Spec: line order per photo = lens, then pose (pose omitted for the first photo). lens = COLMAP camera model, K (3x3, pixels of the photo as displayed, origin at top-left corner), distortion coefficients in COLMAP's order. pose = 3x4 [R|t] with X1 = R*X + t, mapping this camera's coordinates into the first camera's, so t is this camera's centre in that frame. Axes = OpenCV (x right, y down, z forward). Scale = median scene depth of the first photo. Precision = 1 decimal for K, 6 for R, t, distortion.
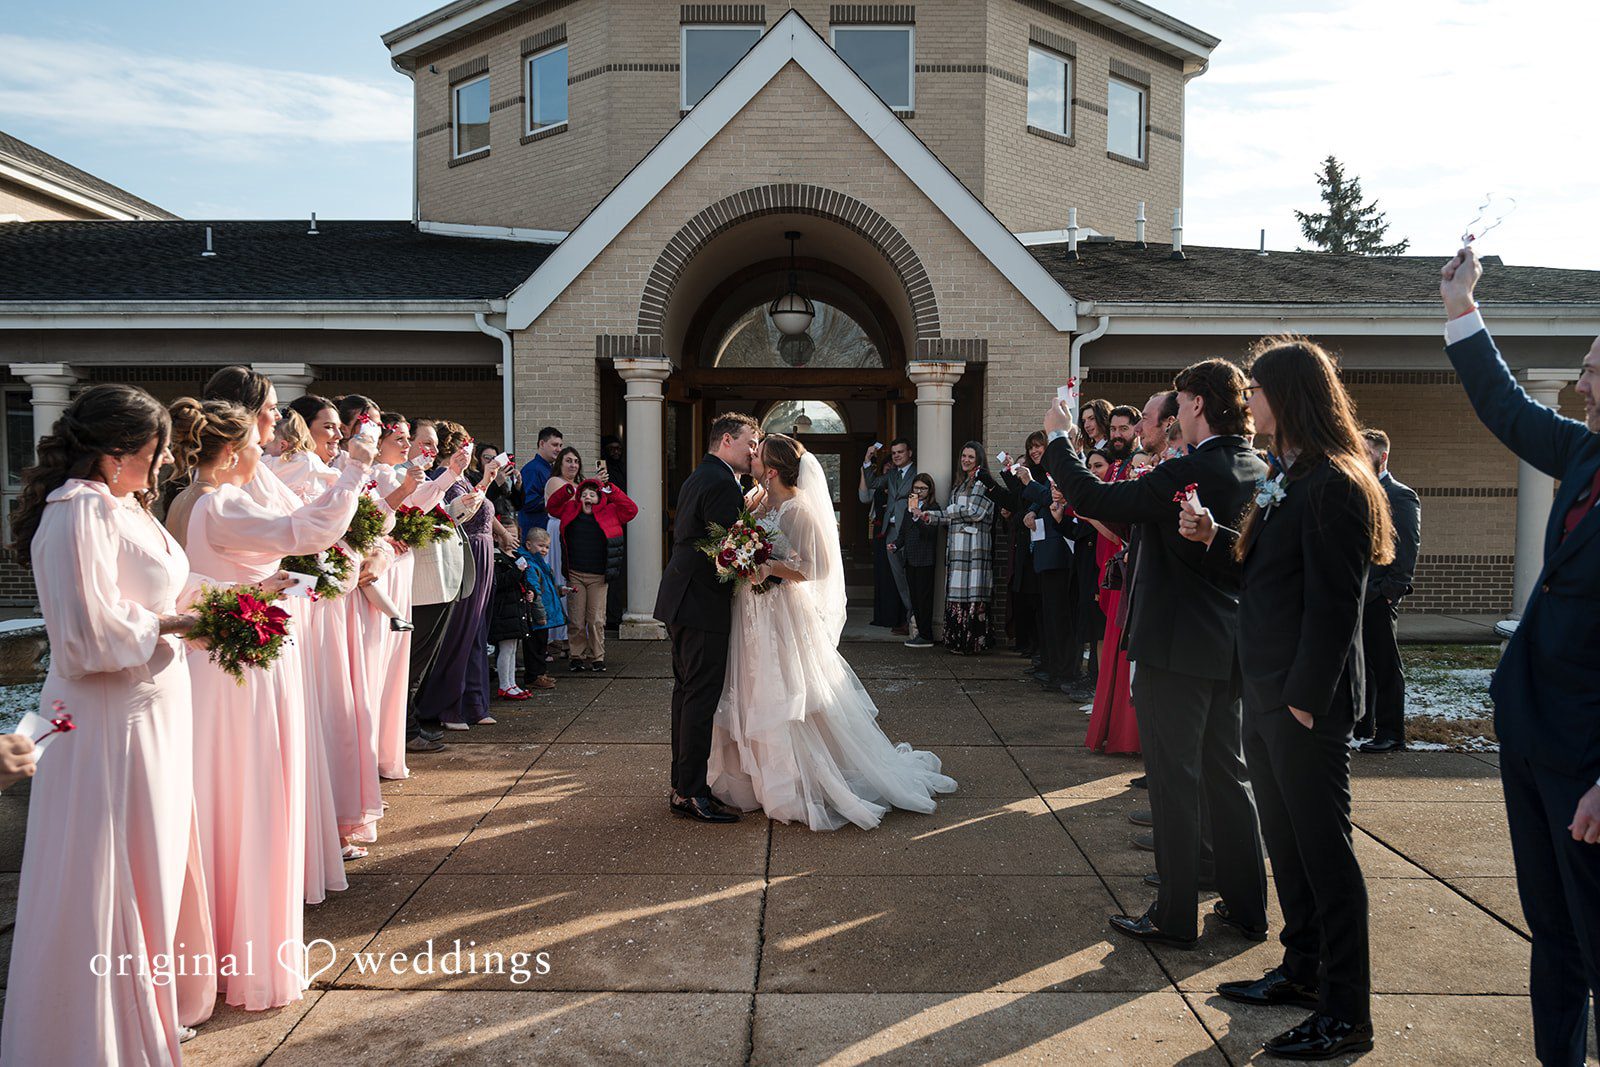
lens RADIAL K [[1831.3, 0, 800.0], [0, 1831.3, 533.5], [0, 0, 1]] dist [0.010867, -0.001684]
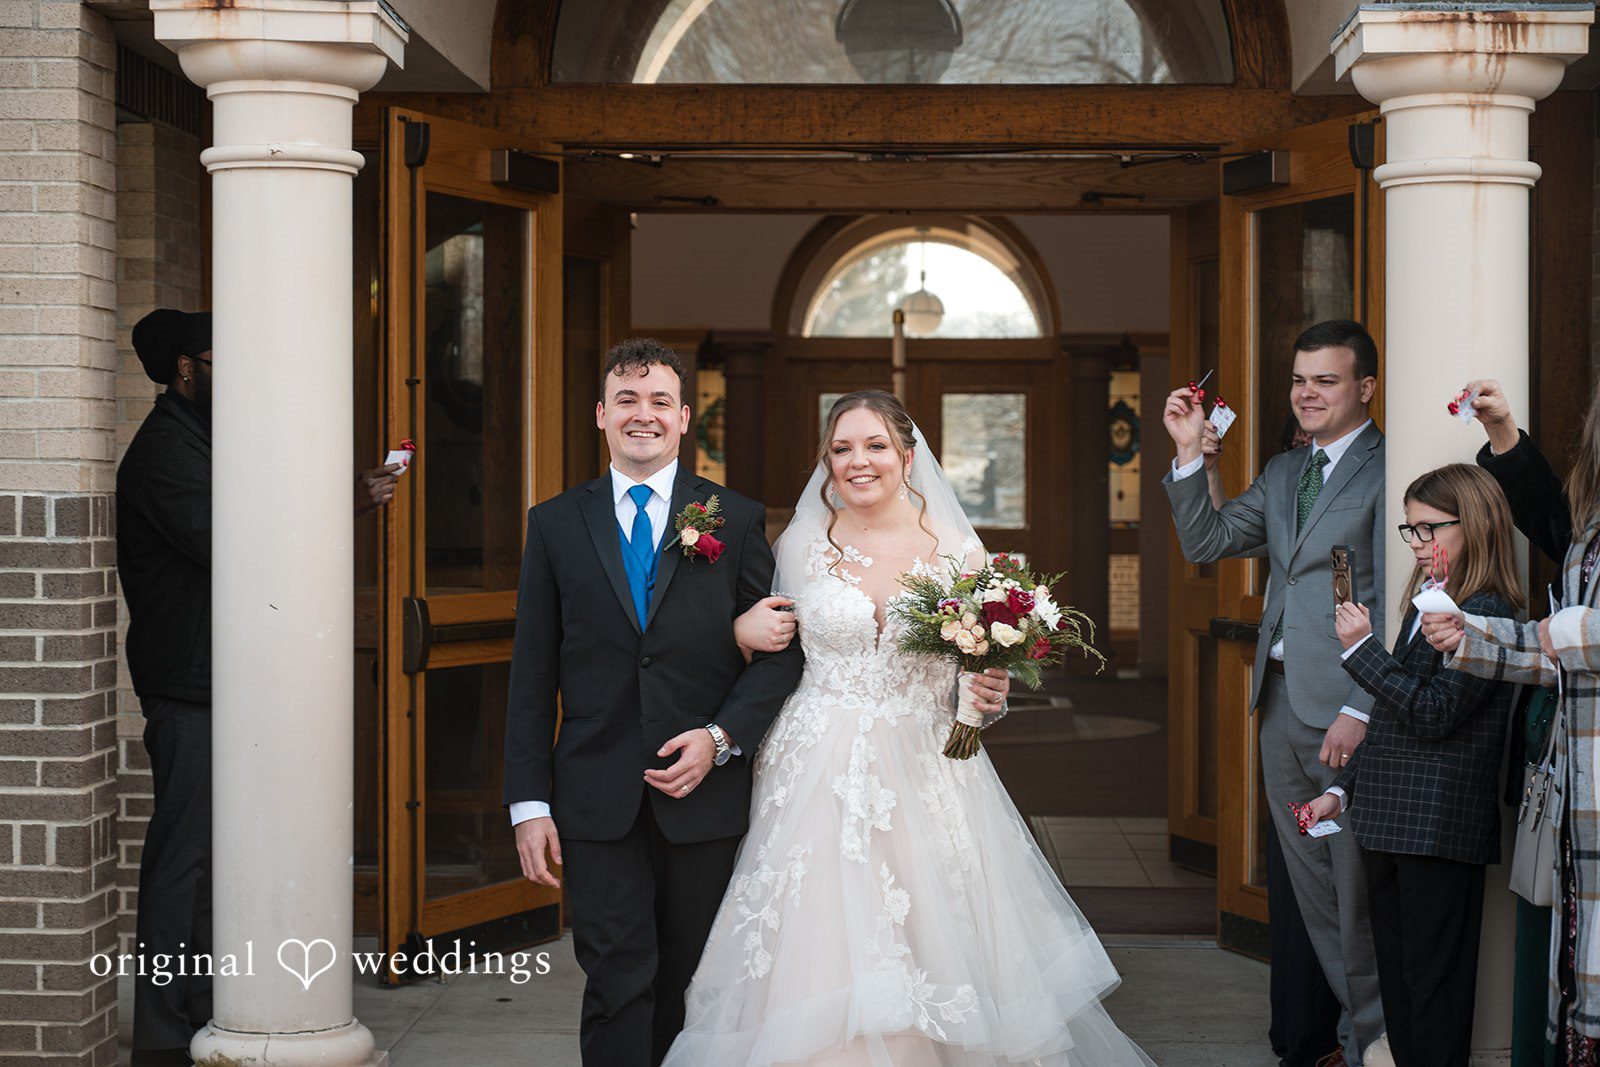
lens RADIAL K [[1831.3, 0, 800.0], [0, 1831.3, 533.5], [0, 0, 1]] dist [0.010867, -0.001684]
pose [[0.998457, 0.004011, -0.055385, -0.001047], [-0.003041, 0.999841, 0.017583, -0.027683], [0.055447, -0.017388, 0.998310, 0.748678]]
